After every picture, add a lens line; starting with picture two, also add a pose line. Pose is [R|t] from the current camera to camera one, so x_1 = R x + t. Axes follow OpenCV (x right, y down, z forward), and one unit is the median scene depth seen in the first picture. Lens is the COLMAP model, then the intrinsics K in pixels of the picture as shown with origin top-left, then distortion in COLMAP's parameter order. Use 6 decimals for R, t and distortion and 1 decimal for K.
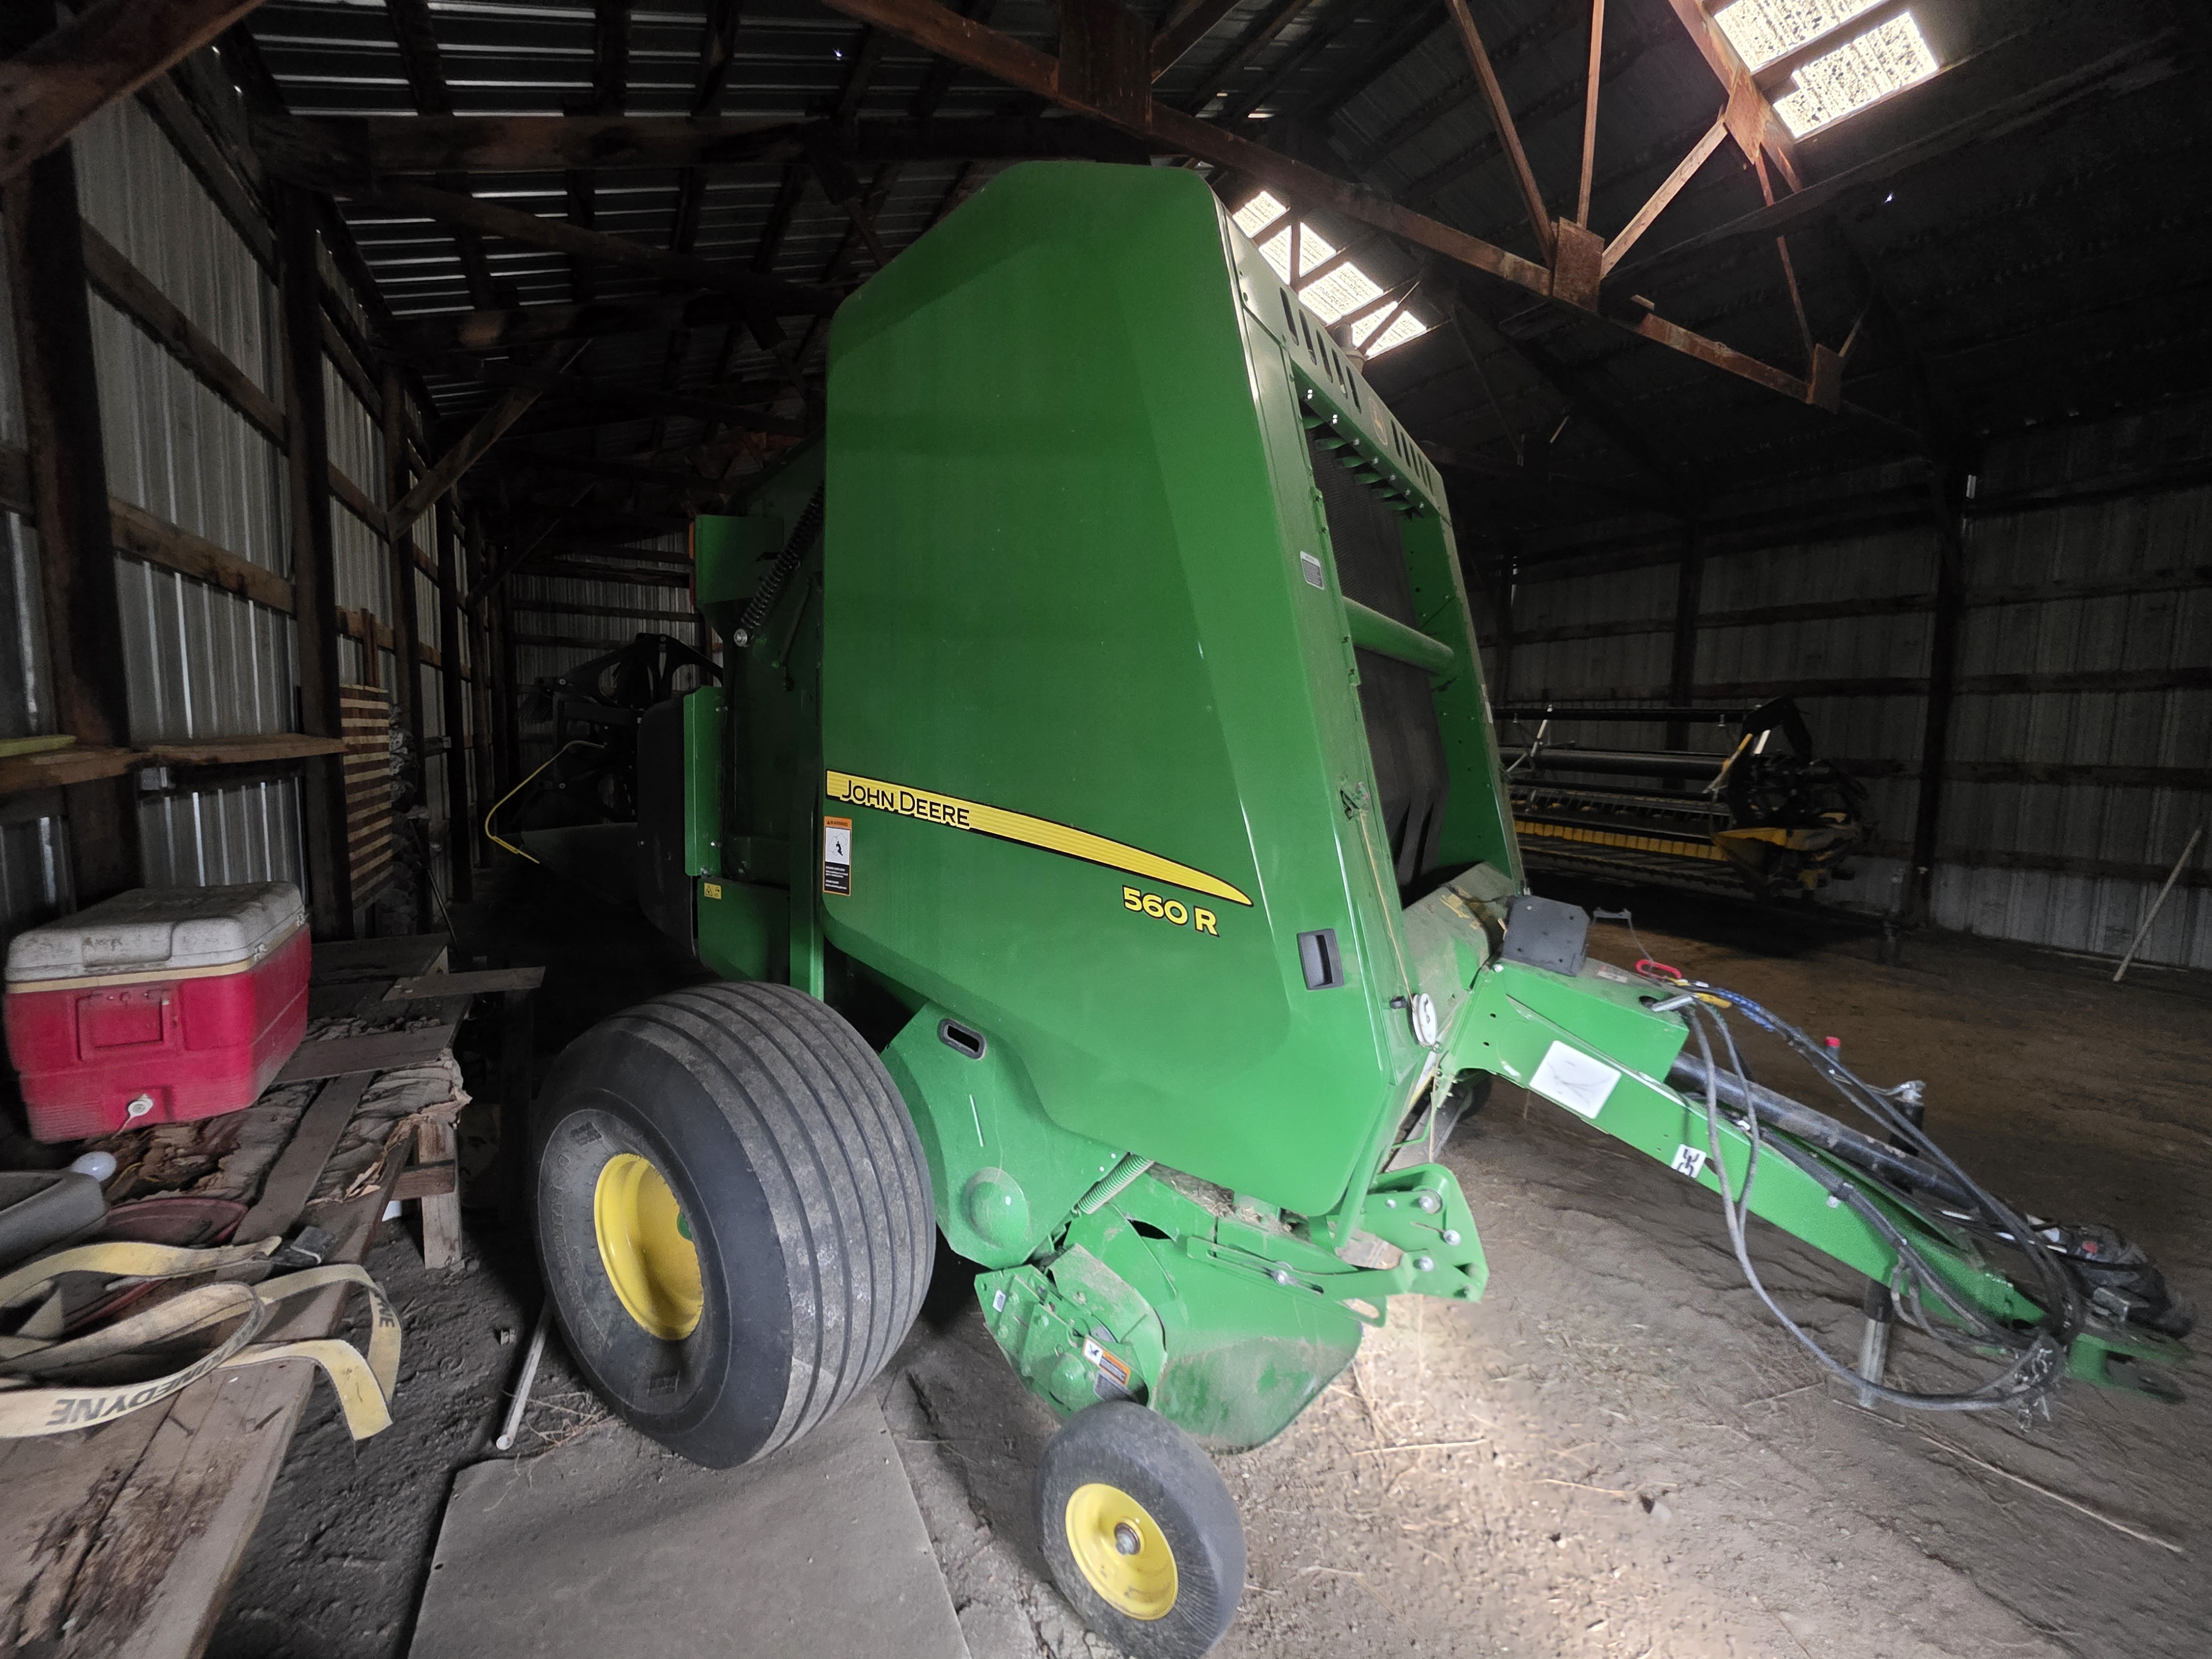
lens RADIAL K [[897.3, 0, 1096.0], [0, 897.3, 819.8], [0, 0, 1]] dist [0.001726, -0.000145]
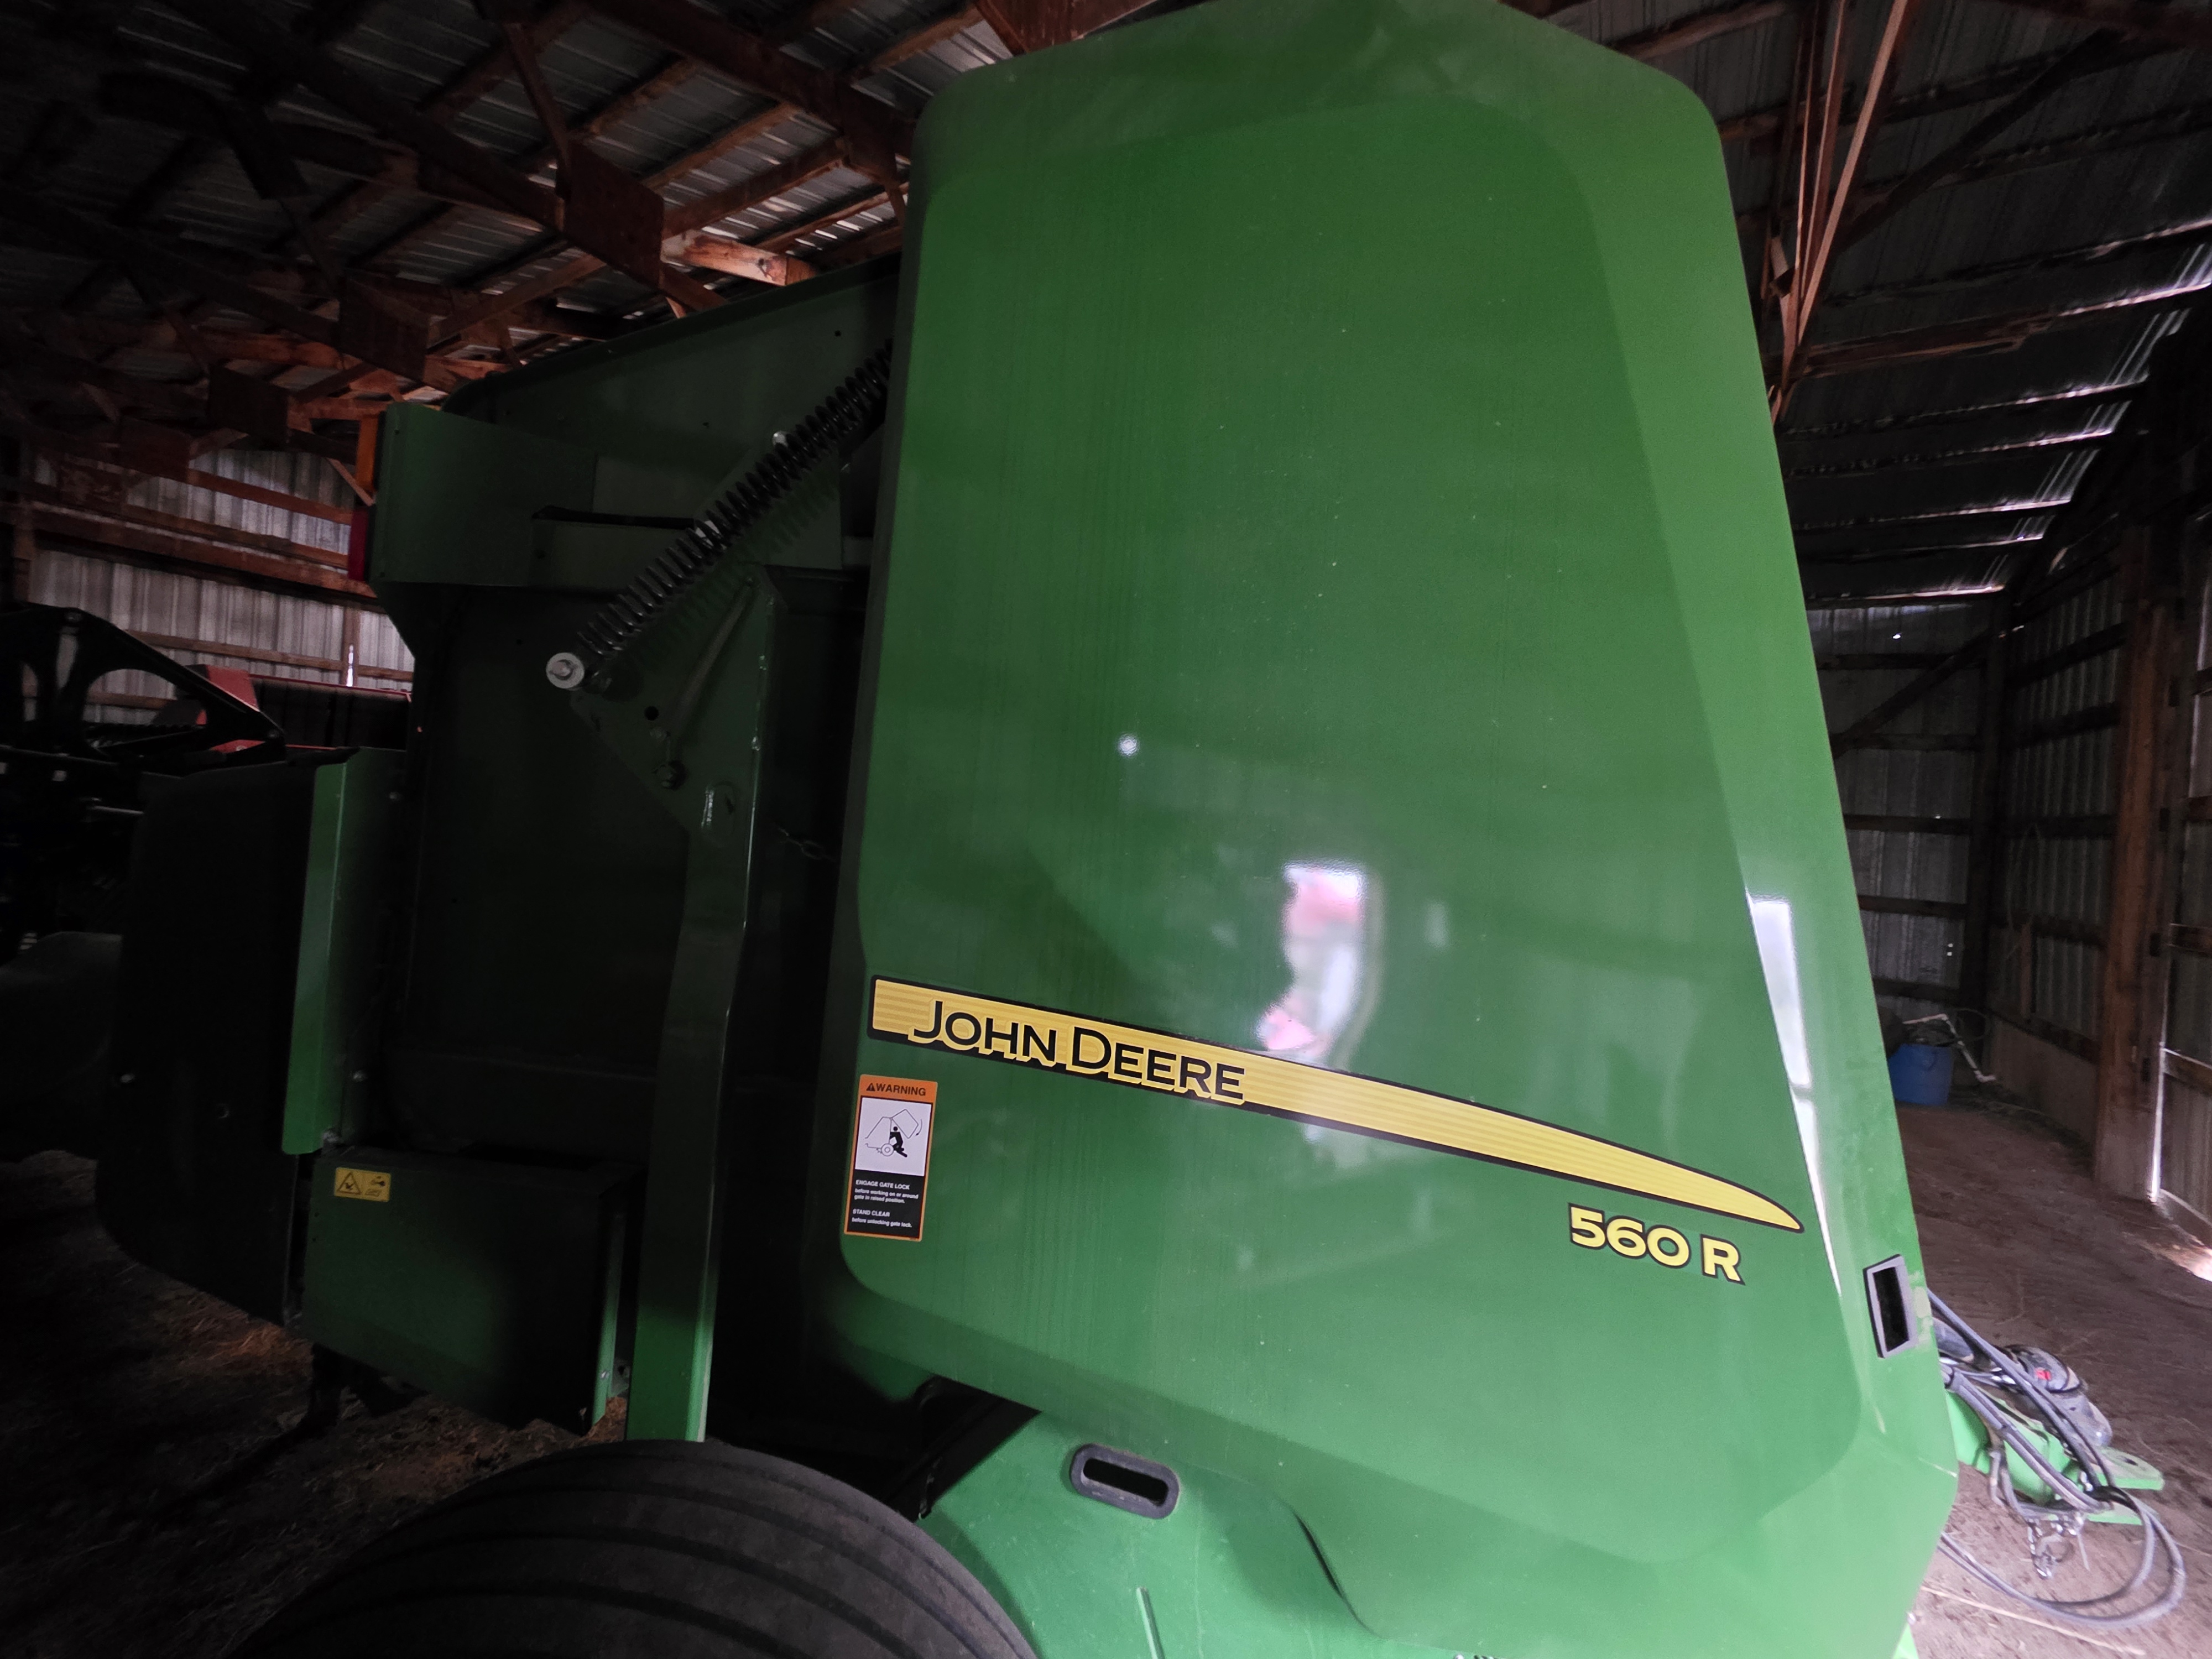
lens RADIAL K [[897.3, 0, 1103.4], [0, 897.3, 821.4], [0, 0, 1]] dist [0.001726, -0.000145]
pose [[0.872223, 0.042298, 0.487277, -0.339871], [-0.009167, 0.997492, -0.070178, -0.083824], [-0.489023, 0.056744, 0.870423, 0.409679]]
